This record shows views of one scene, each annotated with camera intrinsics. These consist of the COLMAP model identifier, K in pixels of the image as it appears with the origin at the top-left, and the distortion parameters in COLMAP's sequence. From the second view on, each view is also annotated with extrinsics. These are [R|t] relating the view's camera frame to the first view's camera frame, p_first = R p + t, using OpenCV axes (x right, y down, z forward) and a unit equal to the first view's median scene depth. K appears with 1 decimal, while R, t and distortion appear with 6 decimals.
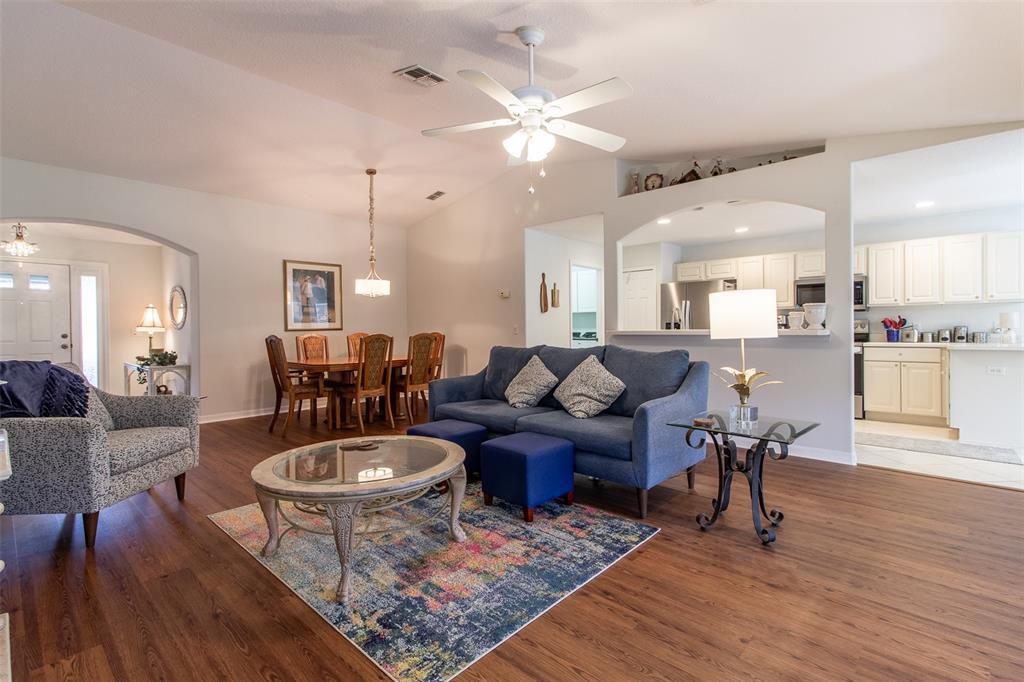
lens RADIAL K [[466.2, 0, 517.7], [0, 466.2, 332.1], [0, 0, 1]] dist [-0.000042, -0.000670]
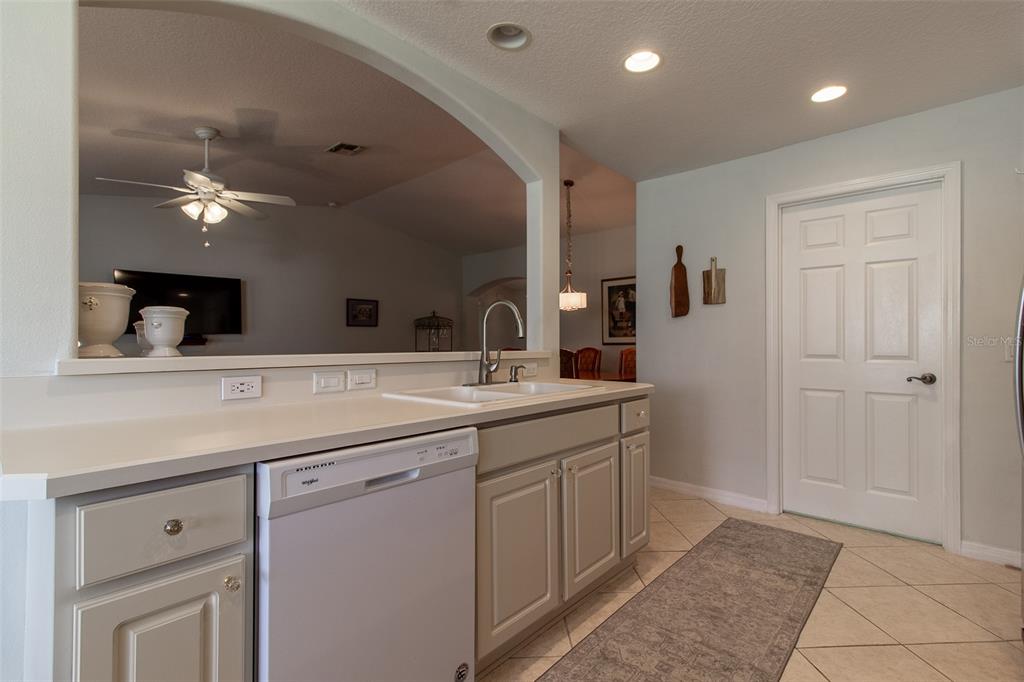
lens RADIAL K [[470.0, 0, 518.8], [0, 470.0, 340.0], [0, 0, 1]] dist [0.002489, -0.000013]
pose [[0.026957, 0.000451, -0.999637, 0.669305], [-0.005343, 0.999986, 0.000307, -0.014510], [0.999622, 0.005333, 0.026959, 0.869057]]
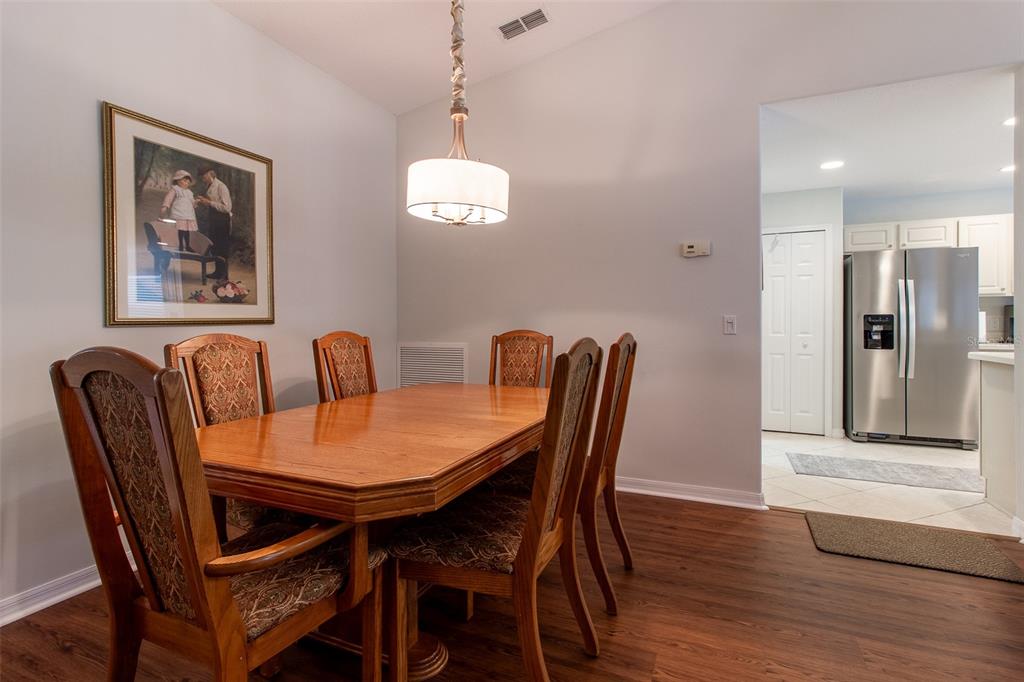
lens RADIAL K [[472.9, 0, 529.5], [0, 472.9, 324.2], [0, 0, 1]] dist [0.005592, 0.000100]
pose [[0.941287, 0.004863, 0.337573, -0.375666], [-0.003396, 0.999982, -0.004937, -0.002889], [-0.337591, 0.003500, 0.941286, 0.665267]]
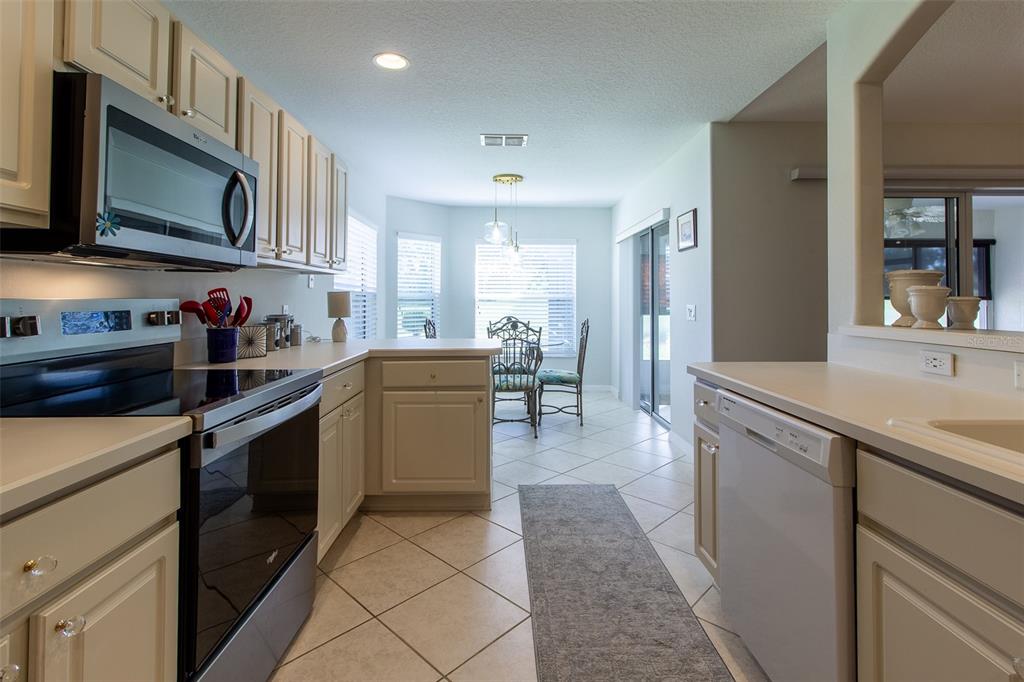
lens RADIAL K [[482.0, 0, 508.4], [0, 482.0, 290.9], [0, 0, 1]] dist [0.005992, 0.000301]
pose [[-0.697179, 0.020450, 0.716606, 0.375063], [0.008222, 0.999755, -0.020531, -0.023357], [-0.716850, -0.008422, -0.697176, 1.079361]]
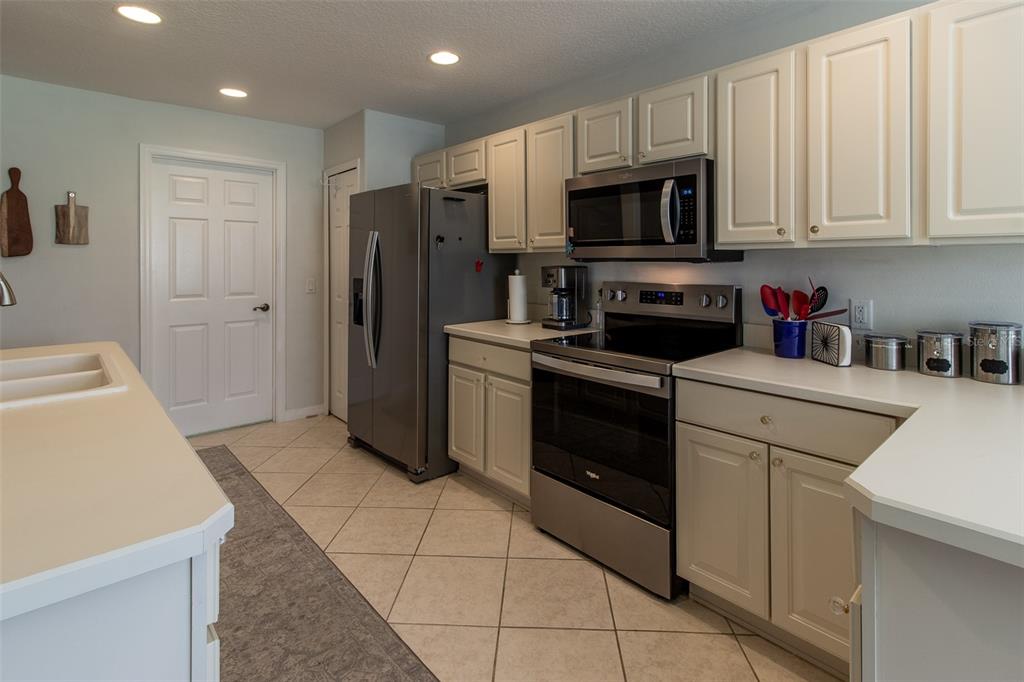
lens RADIAL K [[498.9, 0, 516.5], [0, 498.9, 260.0], [0, 0, 1]] dist [0.002737, 0.000561]
pose [[0.996771, 0.007107, -0.079976, 0.624591], [-0.007675, 0.999947, -0.006797, -0.042850], [0.079924, 0.007389, 0.996774, 0.613664]]
